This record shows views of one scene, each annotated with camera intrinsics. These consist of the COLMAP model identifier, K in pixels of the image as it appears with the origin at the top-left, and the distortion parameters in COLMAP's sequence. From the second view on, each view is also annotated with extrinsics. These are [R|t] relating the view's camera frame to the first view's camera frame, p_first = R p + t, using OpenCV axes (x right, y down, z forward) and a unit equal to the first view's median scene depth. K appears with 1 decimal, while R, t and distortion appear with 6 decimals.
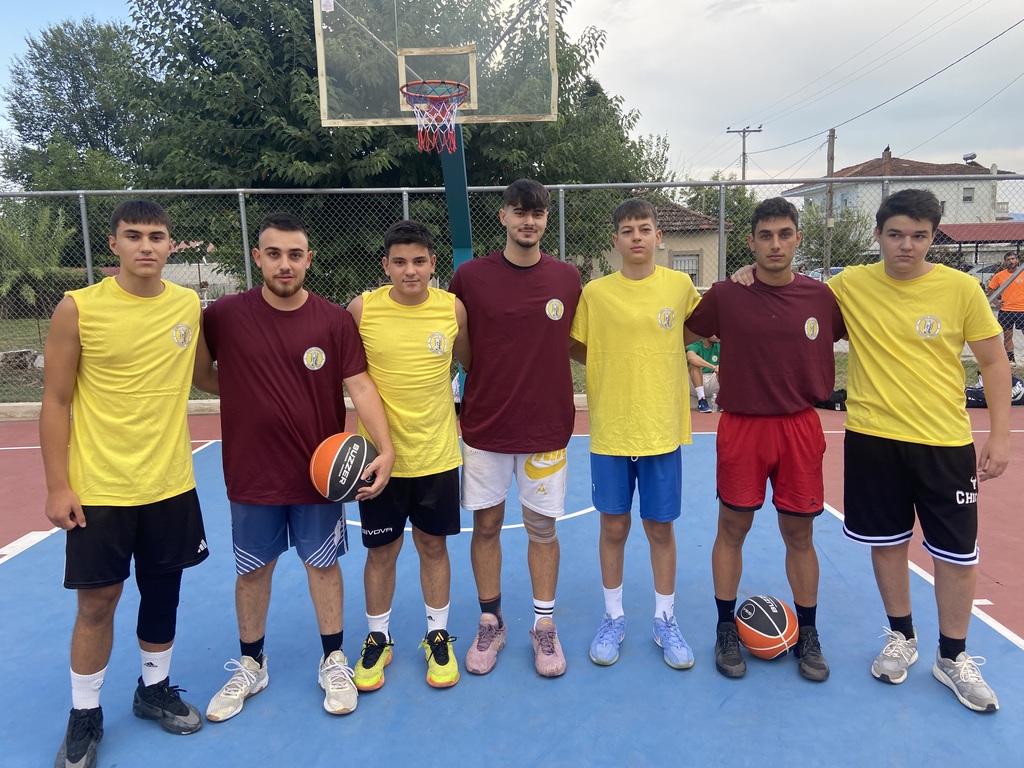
lens RADIAL K [[766.2, 0, 508.5], [0, 766.2, 368.1], [0, 0, 1]] dist [0.107576, -0.128237]
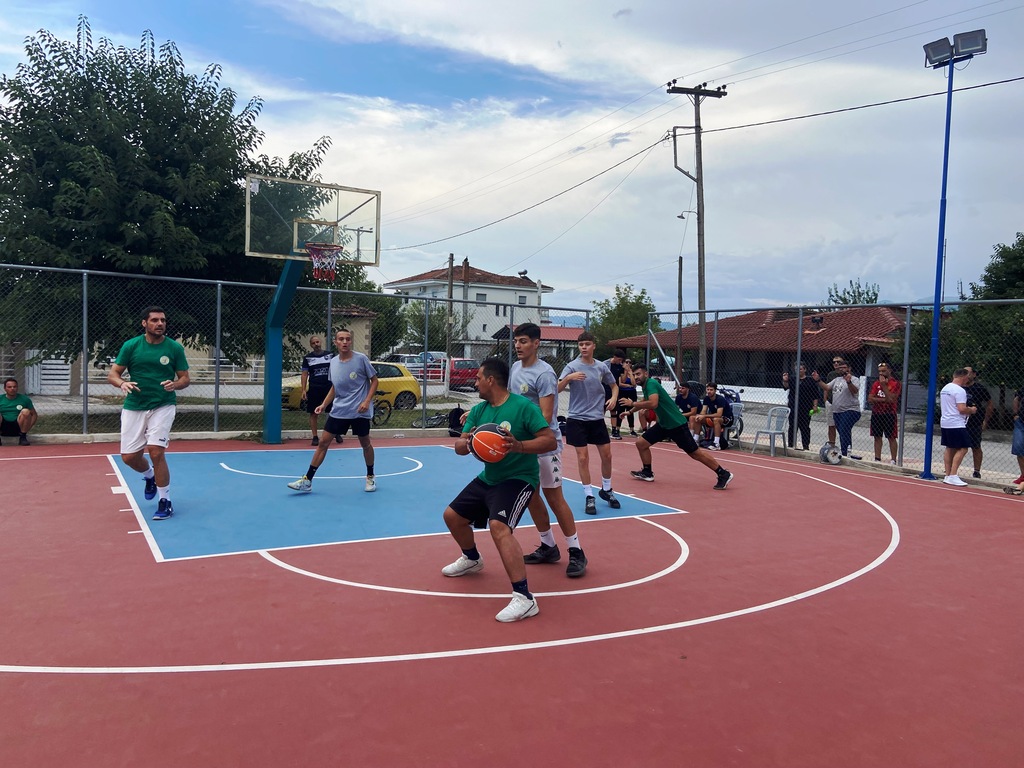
lens RADIAL K [[765.8, 0, 504.8], [0, 765.8, 367.3], [0, 0, 1]] dist [0.092596, -0.129229]
pose [[0.870005, 0.041721, 0.491274, -0.315888], [0.007657, 0.995150, -0.098072, 0.056010], [-0.492983, 0.089085, 0.865466, -0.397543]]
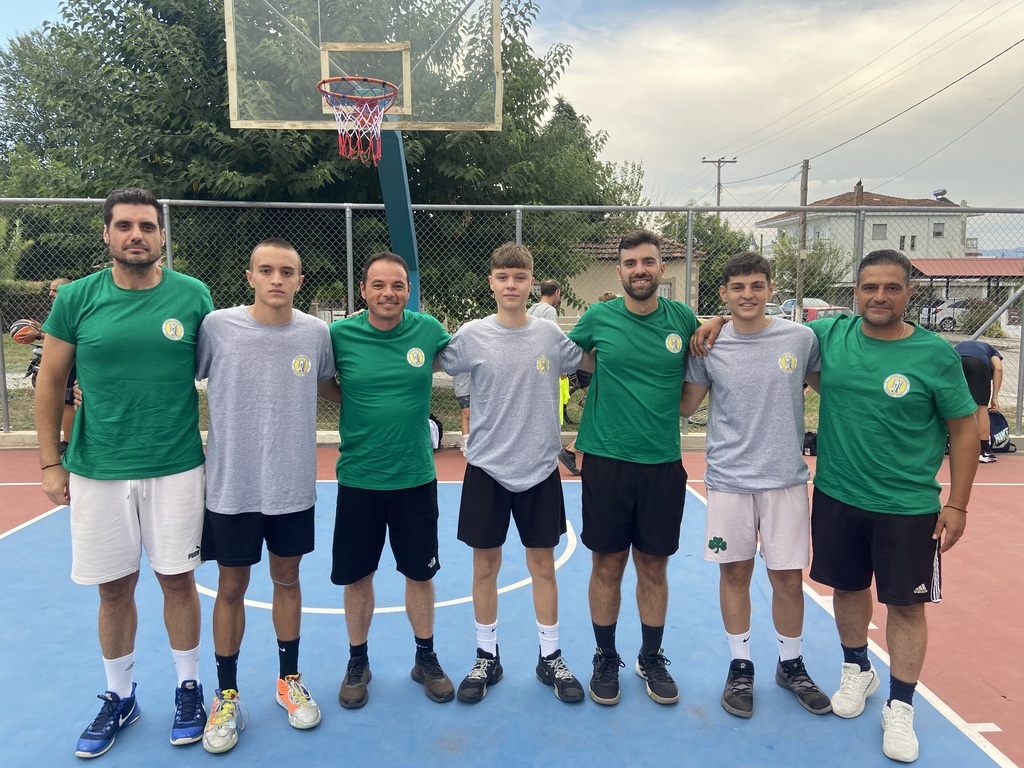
lens RADIAL K [[766.2, 0, 508.5], [0, 766.2, 368.1], [0, 0, 1]] dist [0.107576, -0.128237]
pose [[0.999318, 0.020663, 0.030589, 0.027469], [-0.019757, 0.999366, -0.029622, -0.012601], [-0.031182, 0.028998, 0.999093, 0.070310]]
